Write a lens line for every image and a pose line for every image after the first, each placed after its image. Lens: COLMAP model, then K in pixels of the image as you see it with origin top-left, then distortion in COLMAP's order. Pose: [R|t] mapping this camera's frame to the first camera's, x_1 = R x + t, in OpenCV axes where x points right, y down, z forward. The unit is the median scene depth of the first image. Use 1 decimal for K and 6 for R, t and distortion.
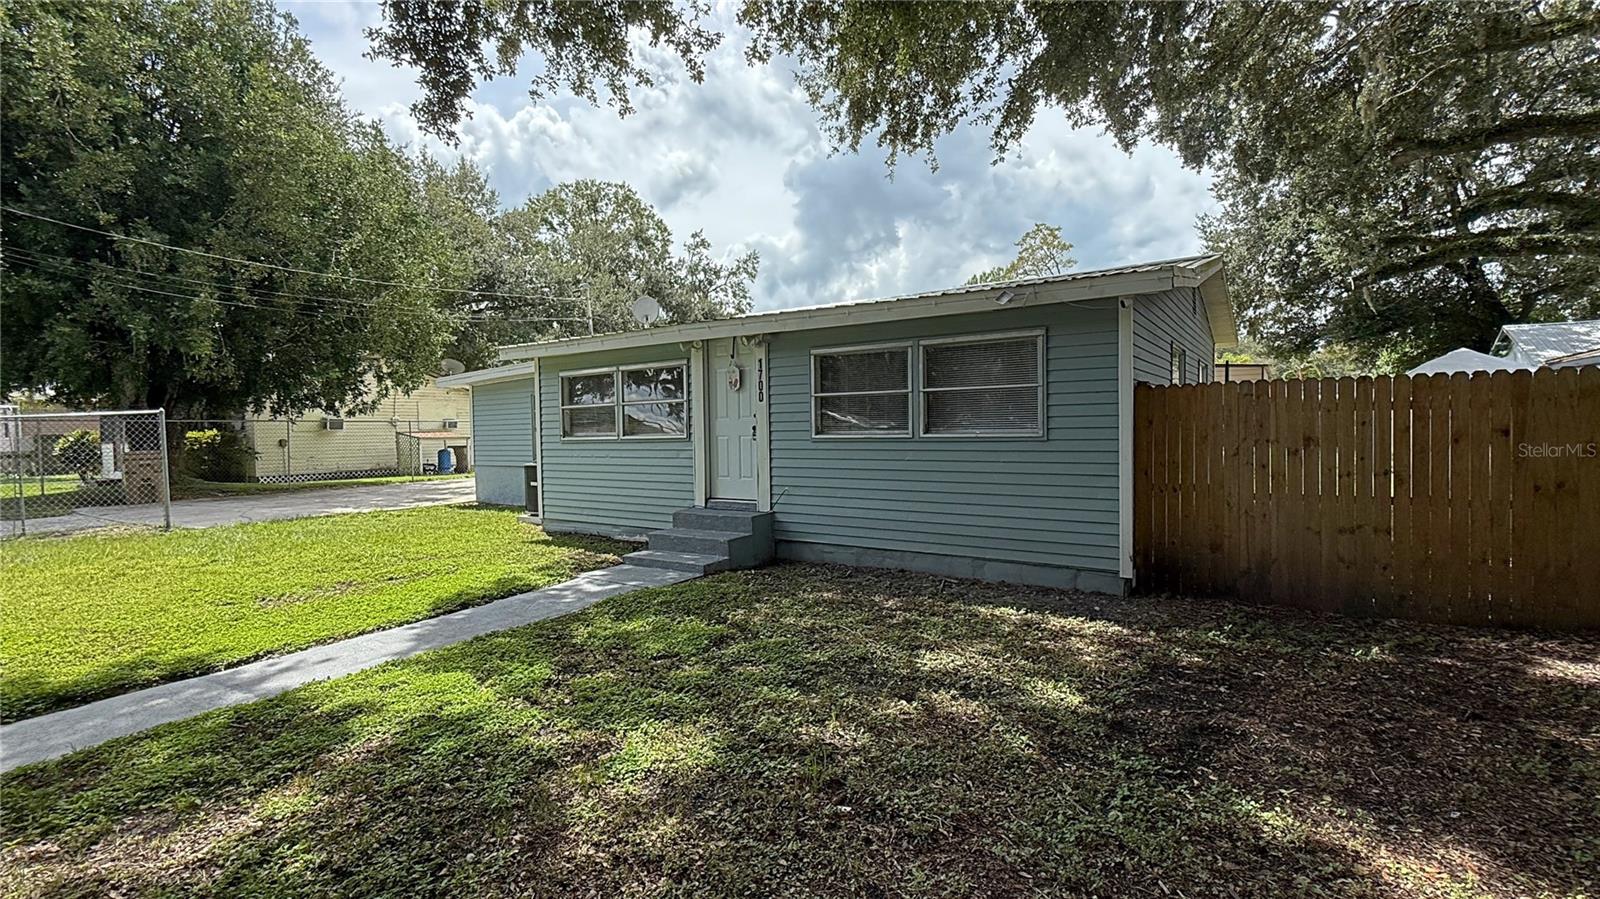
lens RADIAL K [[713.1, 0, 797.8], [0, 713.1, 455.2], [0, 0, 1]] dist [-0.000130, 0.000164]
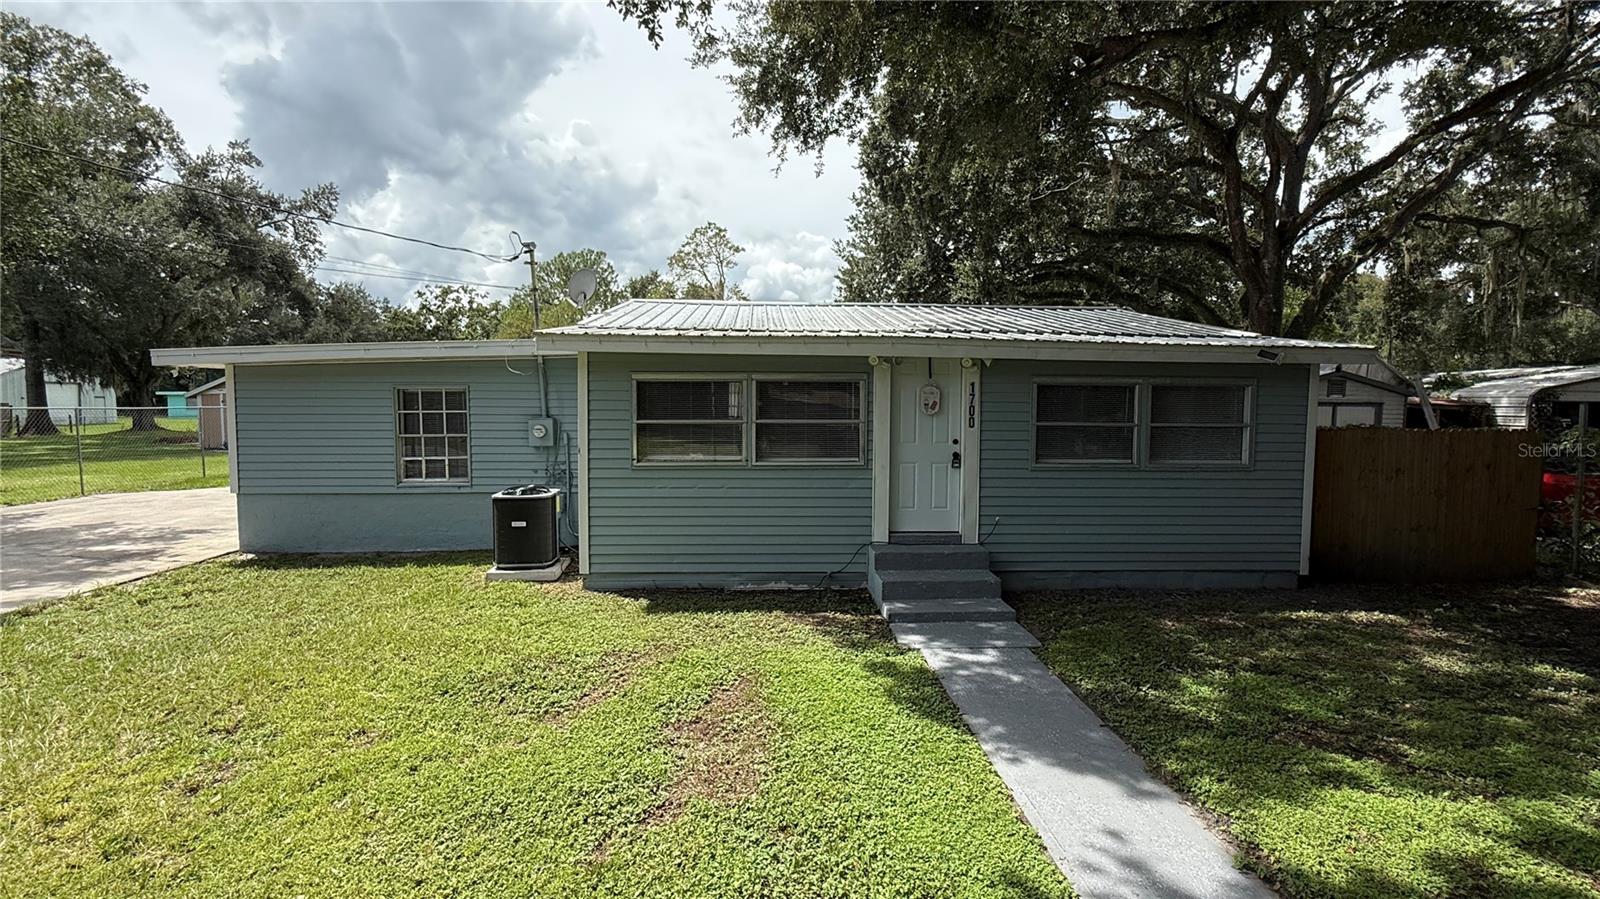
lens RADIAL K [[716.0, 0, 798.3], [0, 716.0, 454.0], [0, 0, 1]] dist [0.000548, 0.000022]
pose [[0.795506, -0.016349, 0.605725, -0.811080], [0.001426, 0.999684, 0.025109, -0.064582], [-0.605944, -0.019111, 0.795278, 0.386979]]
